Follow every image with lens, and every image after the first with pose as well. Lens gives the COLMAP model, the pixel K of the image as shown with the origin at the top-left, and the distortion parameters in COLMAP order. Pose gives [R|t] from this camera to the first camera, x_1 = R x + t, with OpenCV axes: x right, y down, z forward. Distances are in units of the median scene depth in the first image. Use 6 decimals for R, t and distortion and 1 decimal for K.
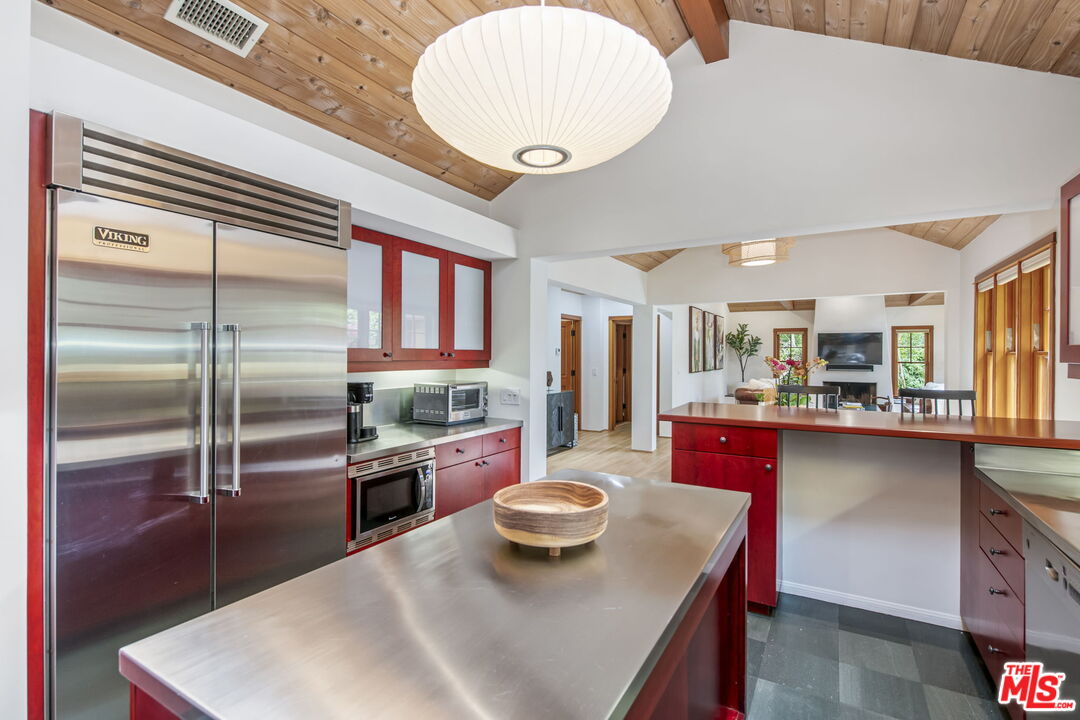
lens RADIAL K [[501.5, 0, 535.9], [0, 501.5, 352.4], [0, 0, 1]] dist [-0.000084, -0.000762]
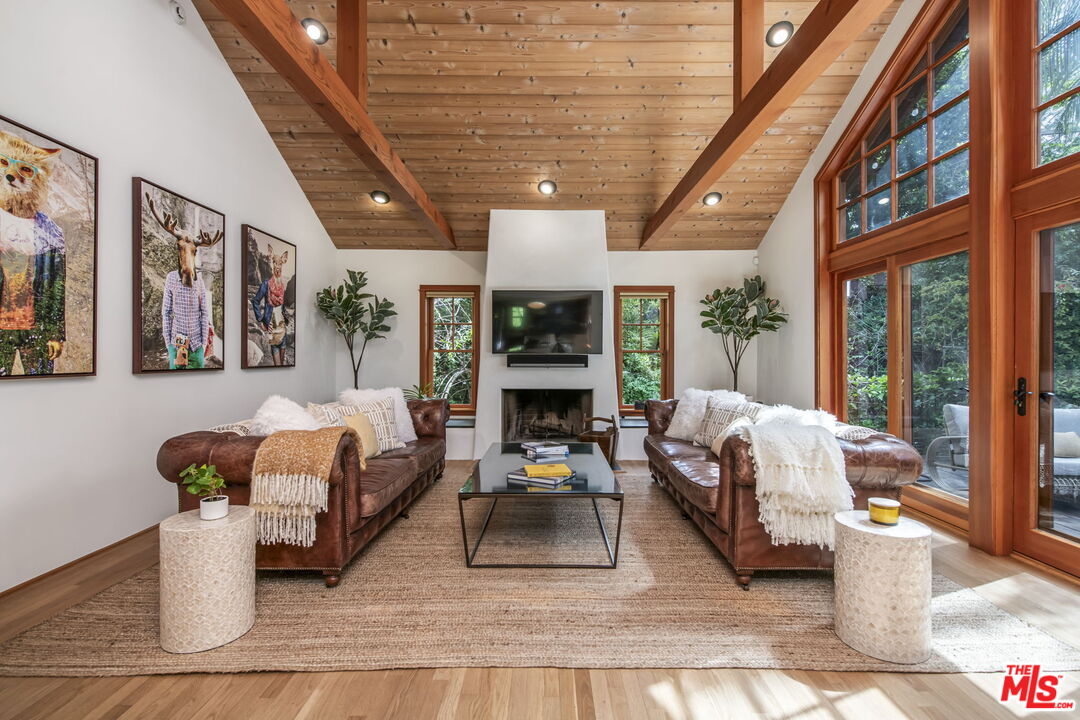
lens RADIAL K [[501.5, 0, 555.4], [0, 501.5, 361.6], [0, 0, 1]] dist [-0.000084, -0.000762]
pose [[0.856806, -0.006055, 0.515604, 0.381904], [0.000136, 0.999934, 0.011517, 0.026268], [-0.515639, -0.009798, 0.856750, 0.579557]]
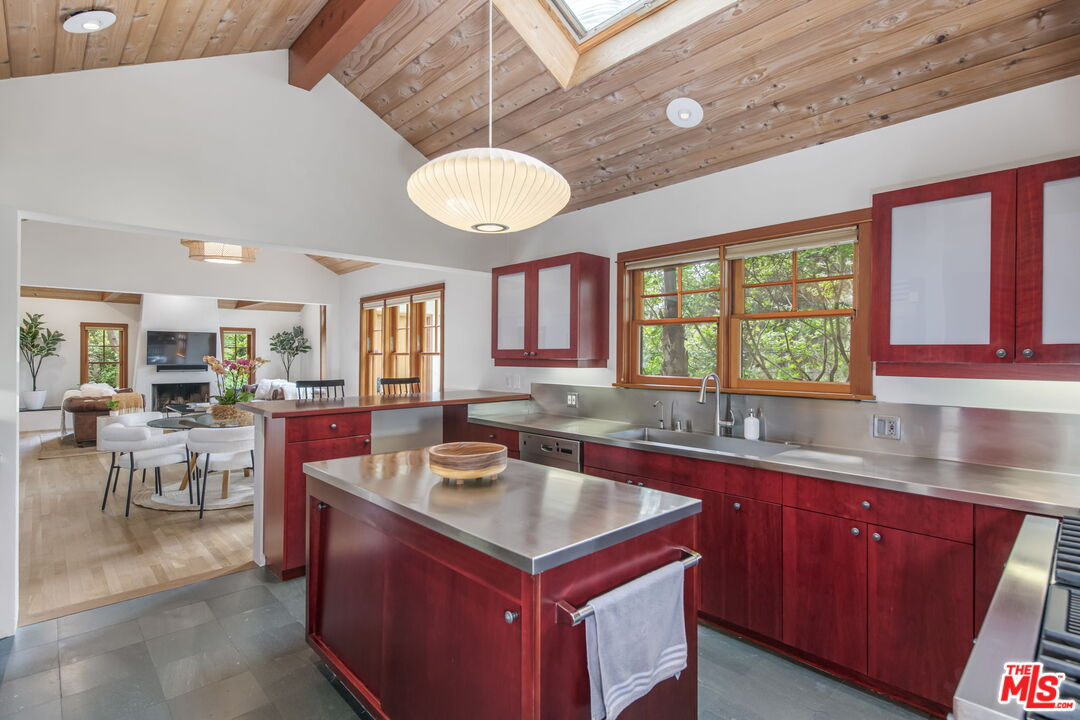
lens RADIAL K [[526.1, 0, 560.8], [0, 526.1, 356.7], [0, 0, 1]] dist [-0.003797, -0.000965]
pose [[0.252854, -0.004248, 0.967495, -0.170917], [-0.003940, 0.999978, 0.005420, 0.000422], [-0.967496, -0.005183, 0.252832, 0.041863]]
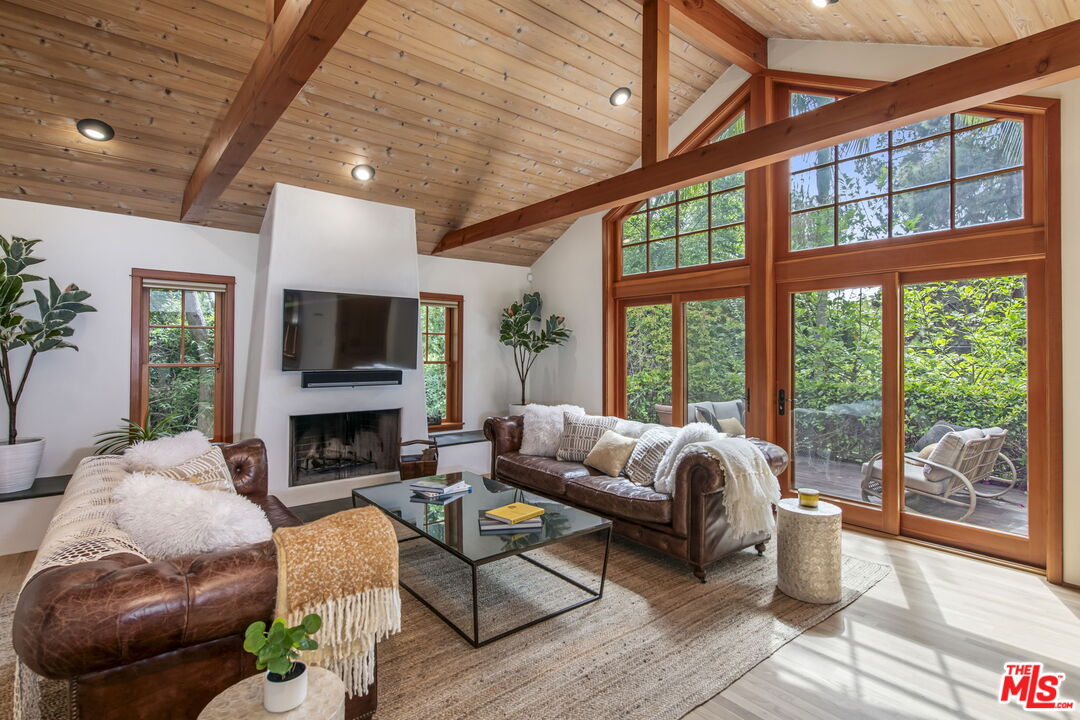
lens RADIAL K [[526.1, 0, 546.3], [0, 526.1, 348.9], [0, 0, 1]] dist [-0.003797, -0.000965]
pose [[0.335504, 0.005038, 0.942025, 0.273973], [-0.004008, 0.999984, -0.003920, 0.007648], [-0.942030, -0.002461, 0.335519, 0.717831]]
